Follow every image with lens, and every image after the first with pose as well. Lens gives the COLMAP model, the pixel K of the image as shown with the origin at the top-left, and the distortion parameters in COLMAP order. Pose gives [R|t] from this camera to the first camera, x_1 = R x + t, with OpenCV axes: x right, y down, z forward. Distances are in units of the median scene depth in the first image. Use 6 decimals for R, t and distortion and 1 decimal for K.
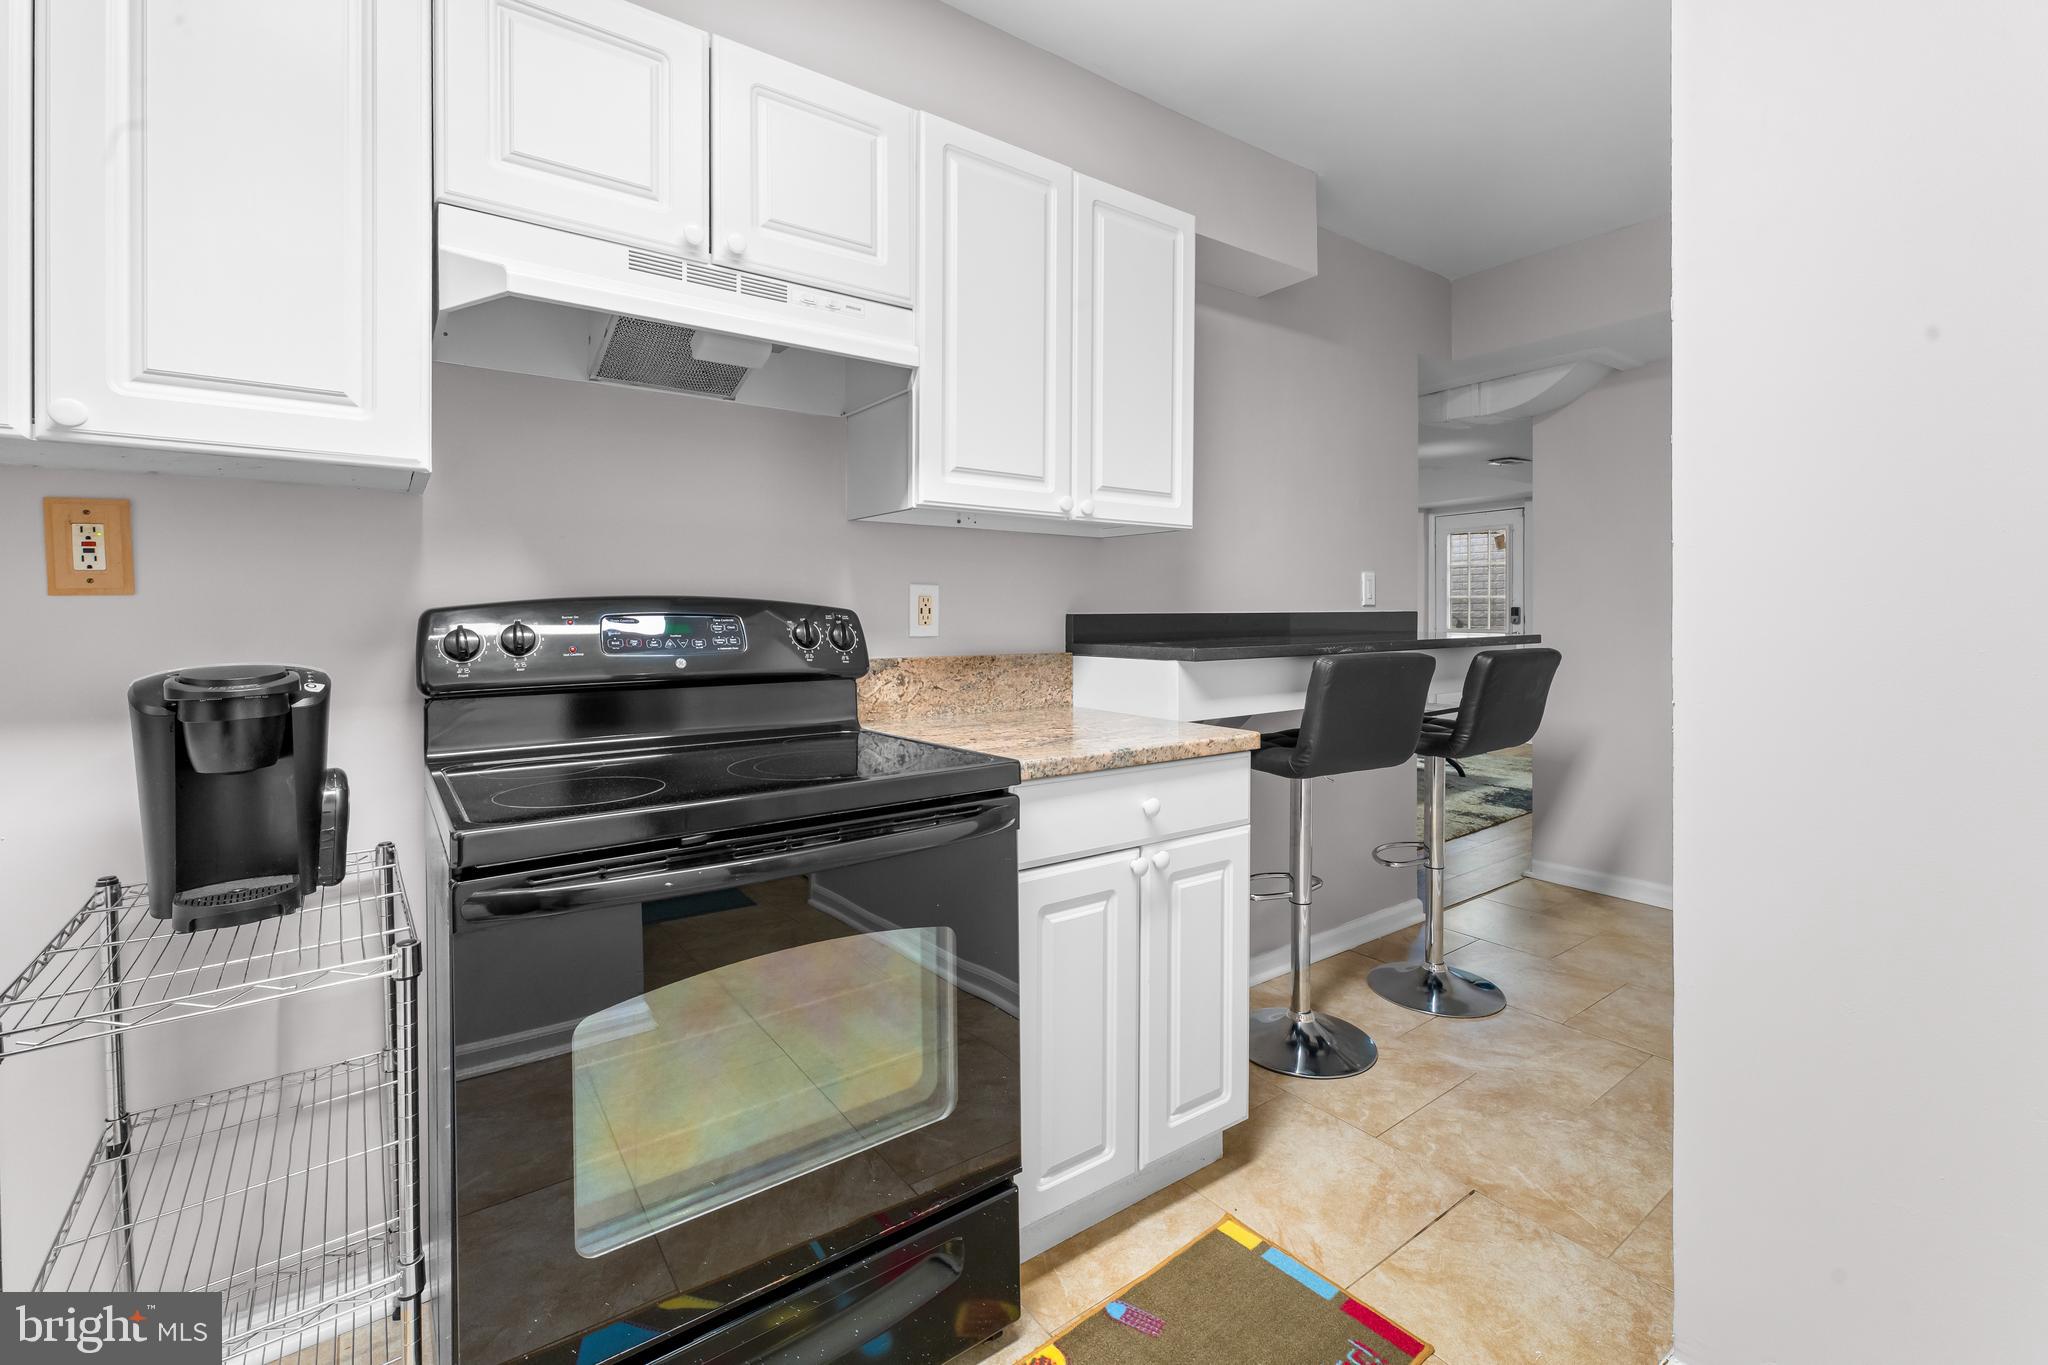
lens RADIAL K [[895.5, 0, 1024.2], [0, 895.5, 618.4], [0, 0, 1]] dist [0.000658, -0.000074]
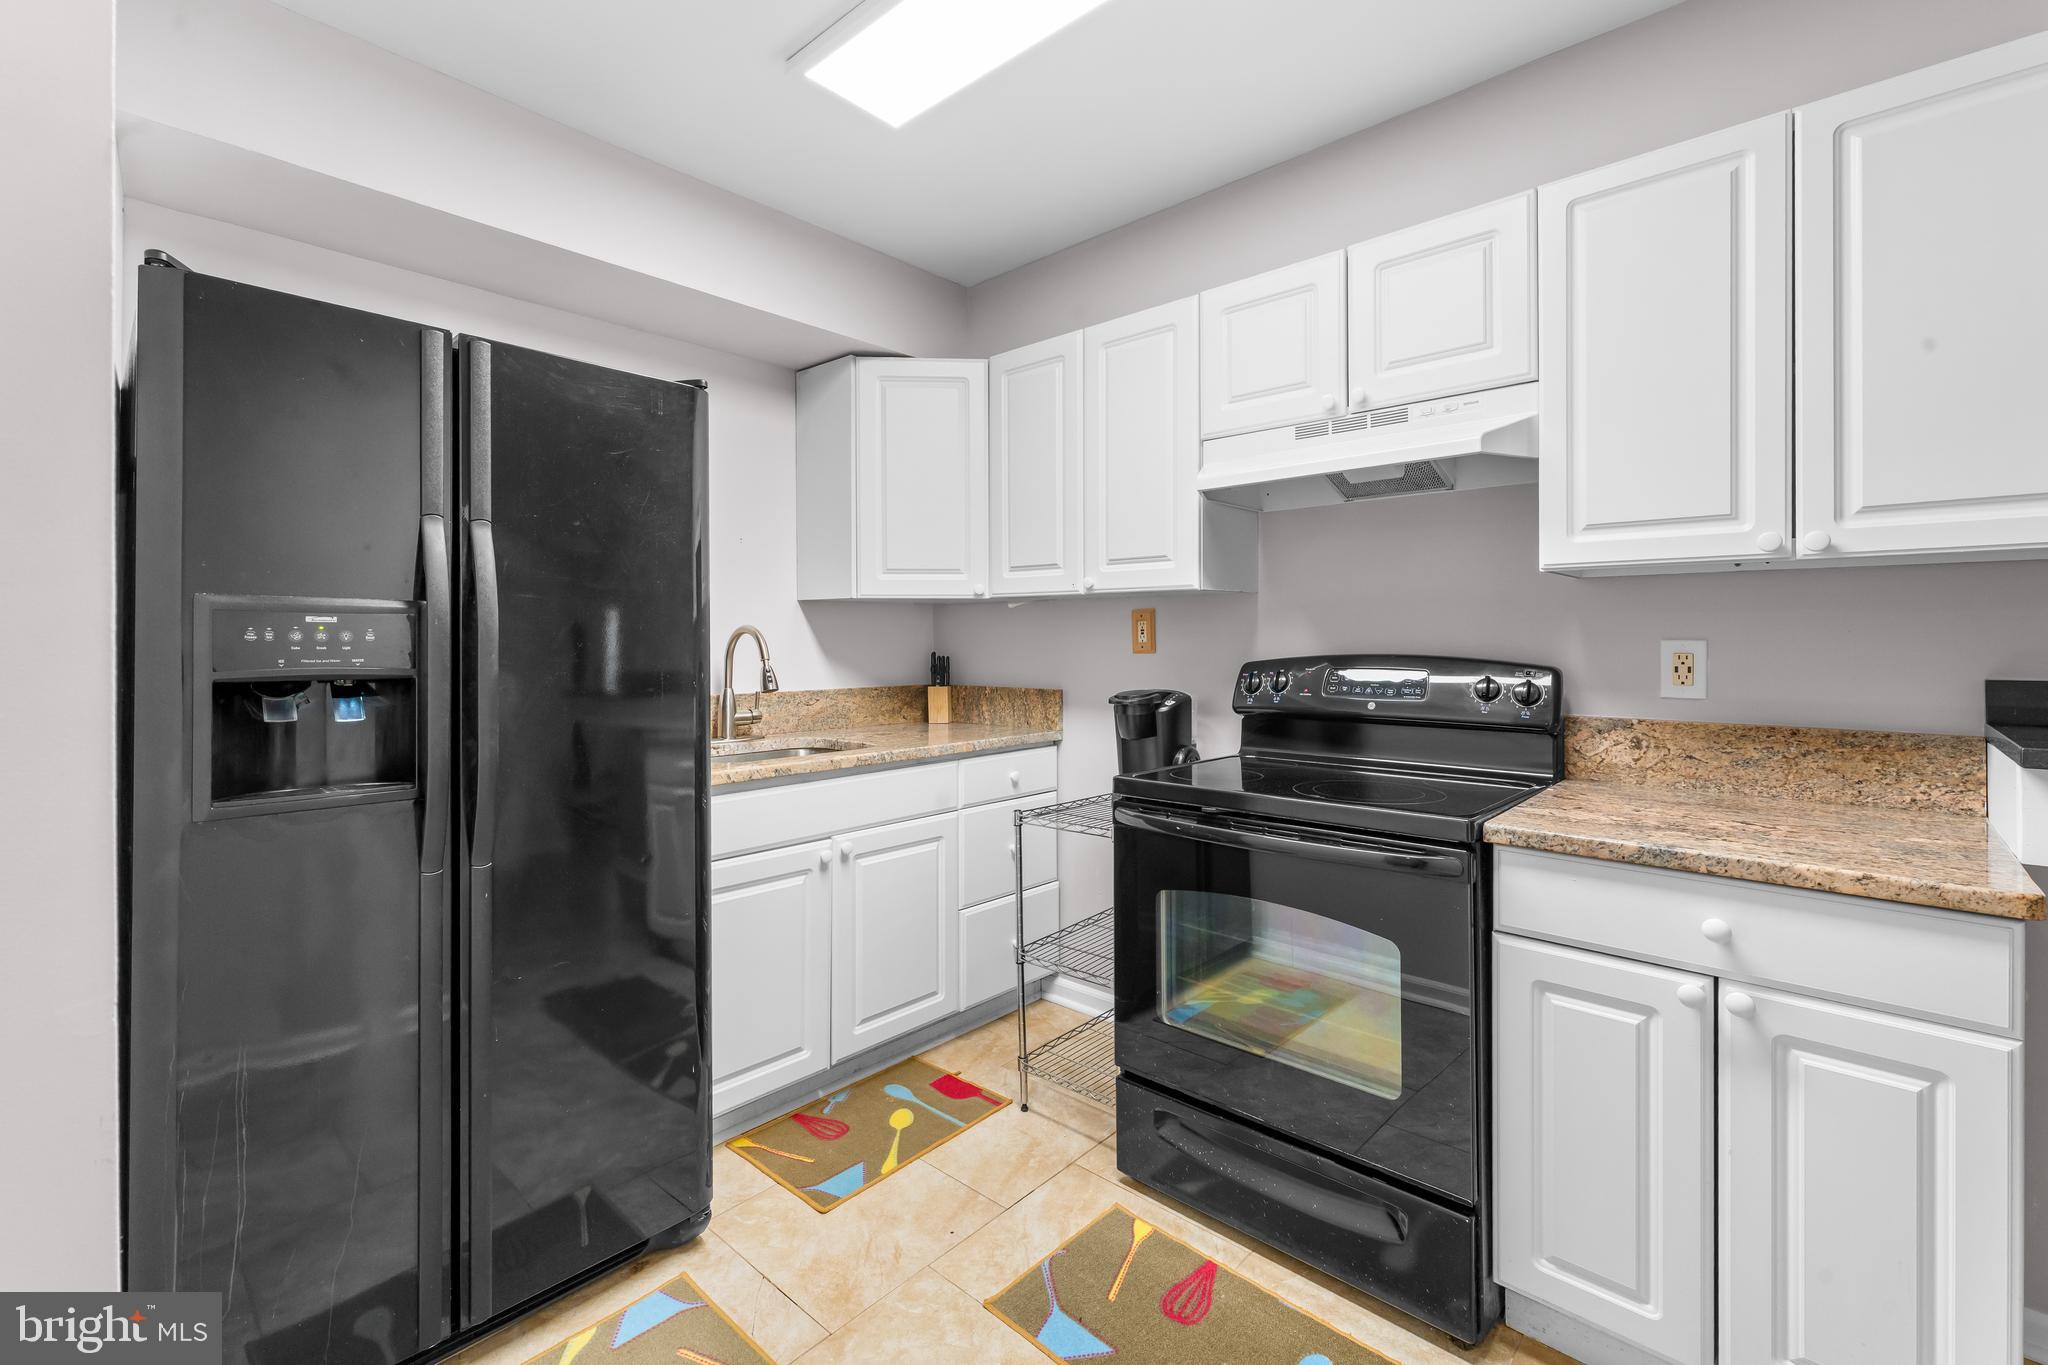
lens RADIAL K [[895.5, 0, 1024.2], [0, 895.5, 618.4], [0, 0, 1]] dist [0.000658, -0.000074]
pose [[0.181762, -0.021115, -0.983116, 0.777727], [-0.002109, 0.999759, -0.021863, -0.046267], [0.983340, 0.006047, 0.181673, 0.229628]]
